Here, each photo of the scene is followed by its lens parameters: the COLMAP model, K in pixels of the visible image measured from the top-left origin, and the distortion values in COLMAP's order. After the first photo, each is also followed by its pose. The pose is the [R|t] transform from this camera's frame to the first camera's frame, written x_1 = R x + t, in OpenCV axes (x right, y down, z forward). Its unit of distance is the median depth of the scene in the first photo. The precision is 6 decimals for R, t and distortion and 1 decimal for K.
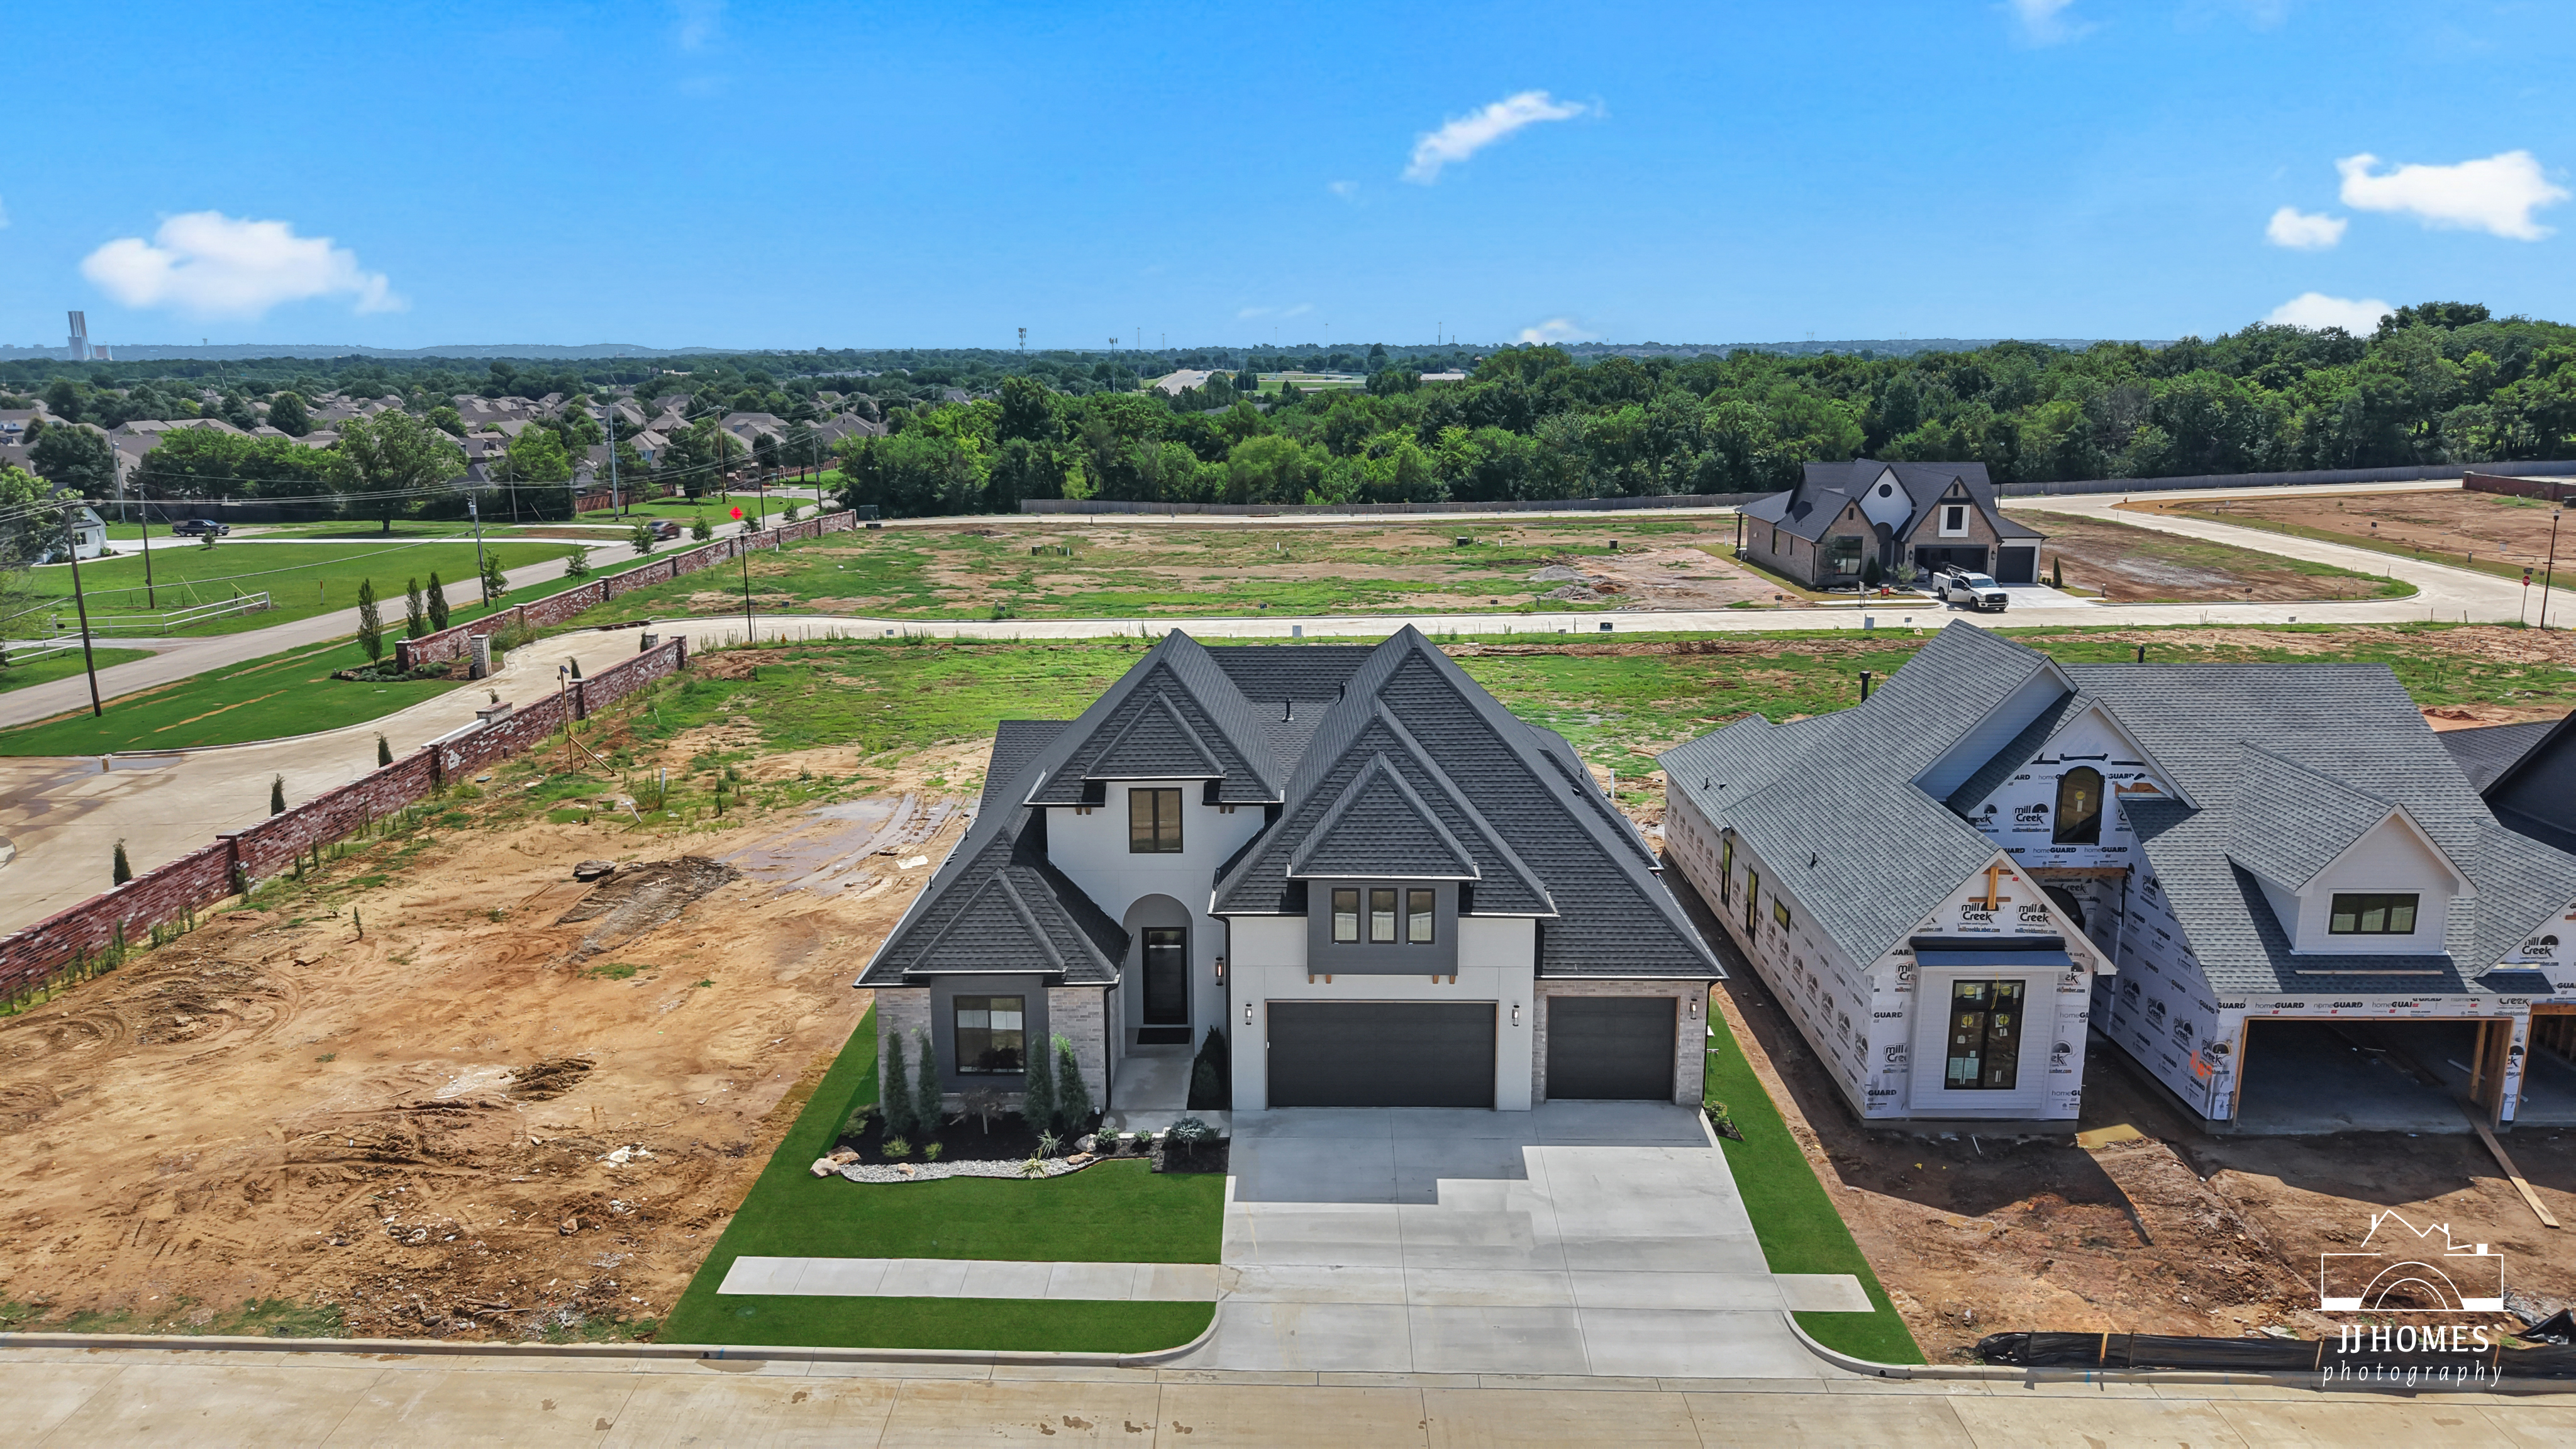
lens RADIAL K [[1735.4, 0, 1288.0], [0, 1735.4, 724.5], [0, 0, 1]] dist [0.011700, -0.018579]
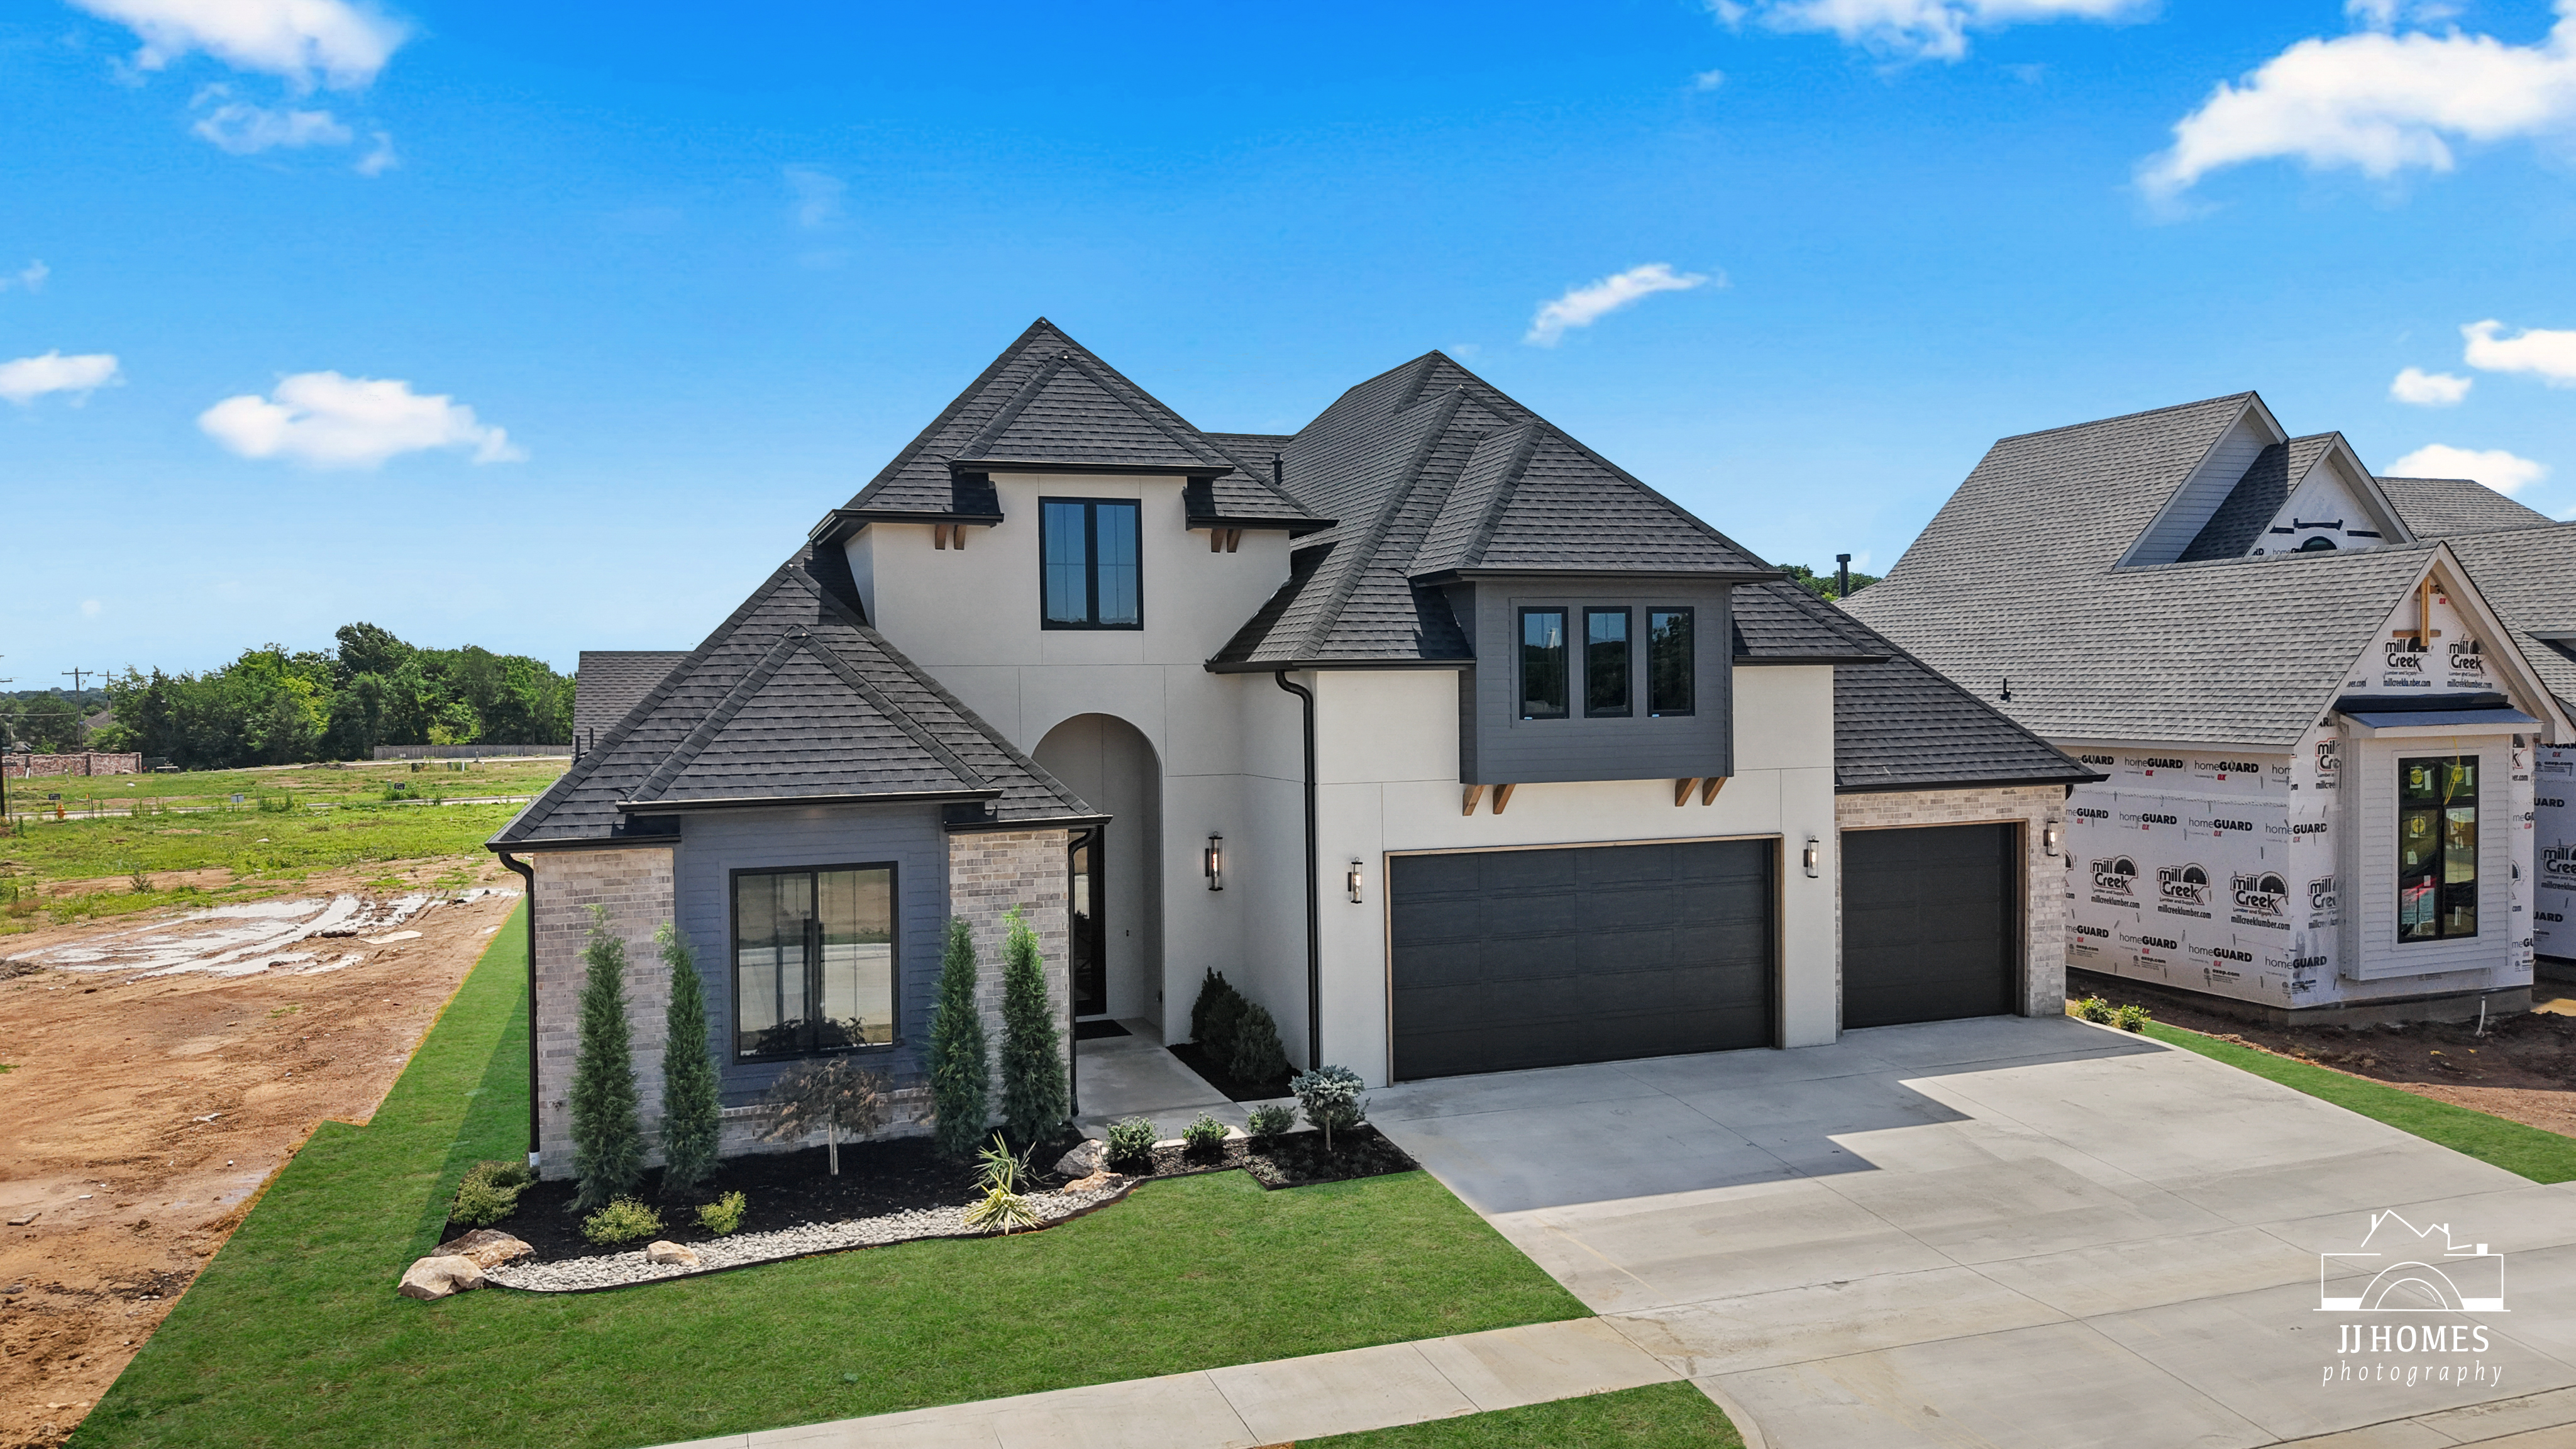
lens RADIAL K [[1747.9, 0, 1288.0], [0, 1747.9, 724.5], [0, 0, 1]] dist [0.031361, -0.048749]
pose [[0.936521, -0.017796, 0.350160, -0.212654], [0.084086, 0.980965, -0.175037, 0.206792], [-0.340379, 0.193369, 0.920190, 0.532379]]
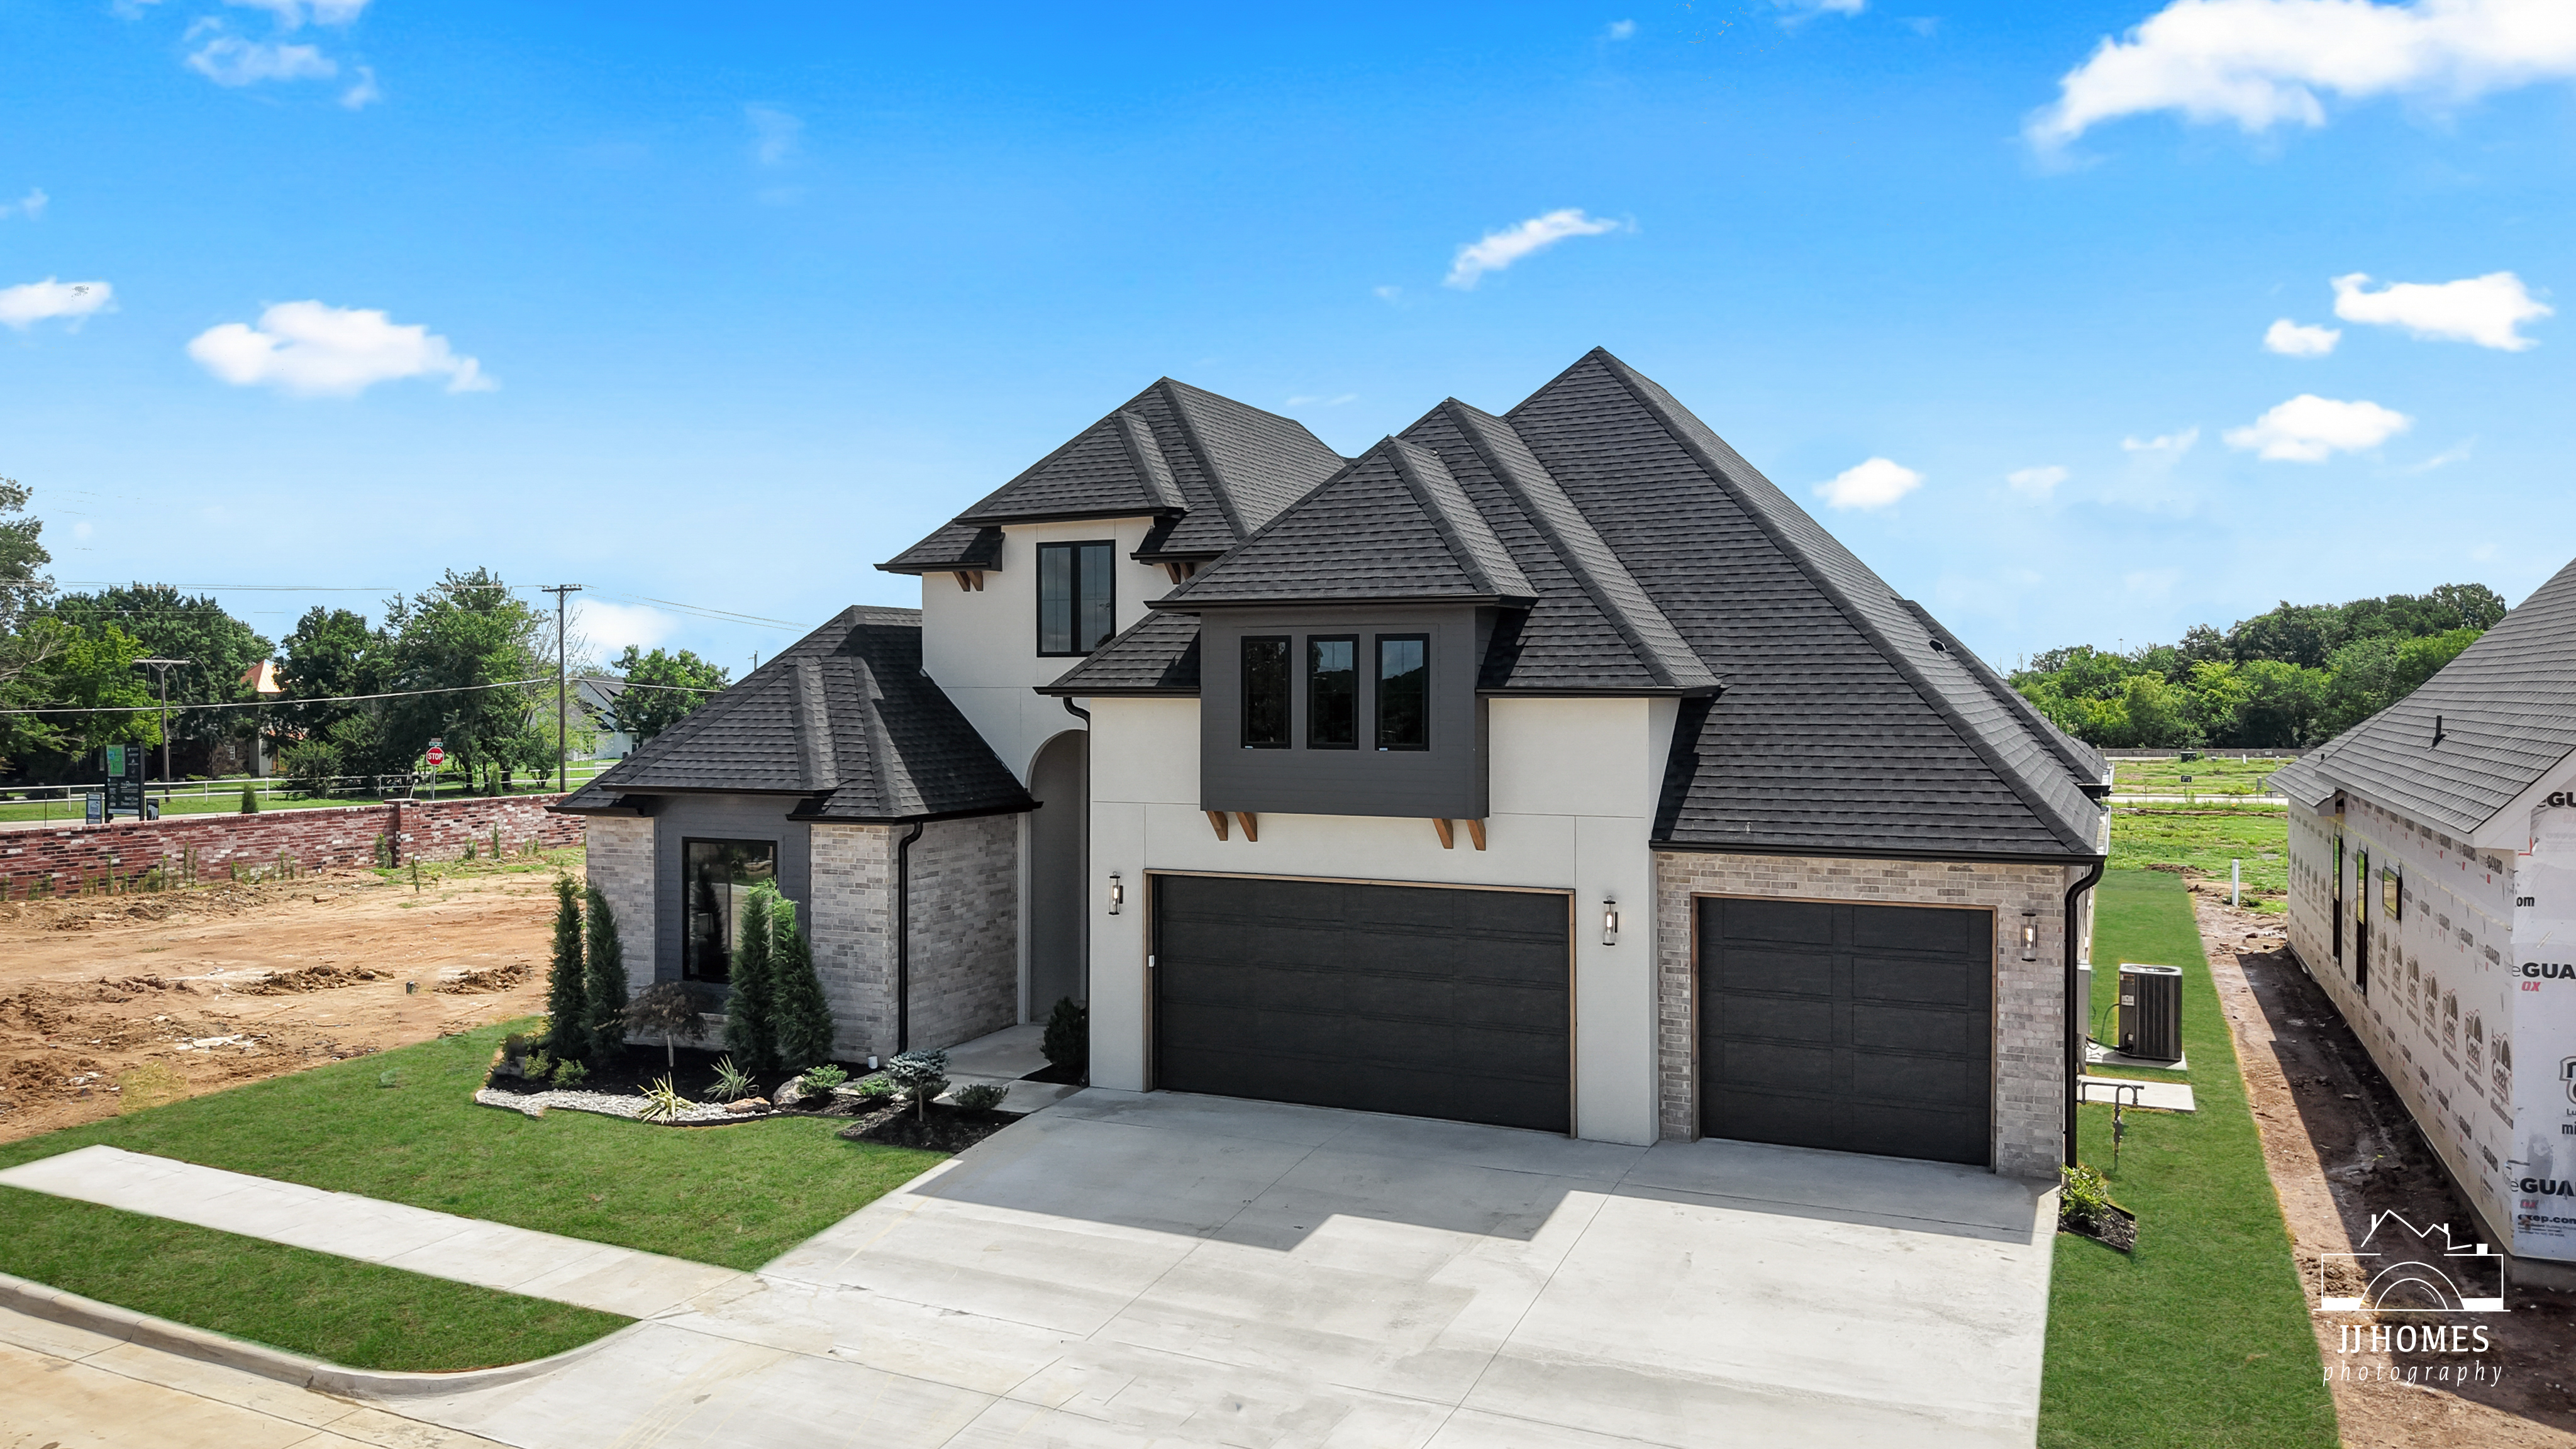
lens RADIAL K [[1798.9, 0, 1278.1], [0, 1798.9, 698.7], [0, 0, 1]] dist [0.003526, -0.005100]
pose [[0.911407, 0.004189, -0.411485, 0.246187], [-0.088123, 0.978738, -0.185222, 0.203863], [0.401960, 0.205074, 0.892397, 0.511474]]
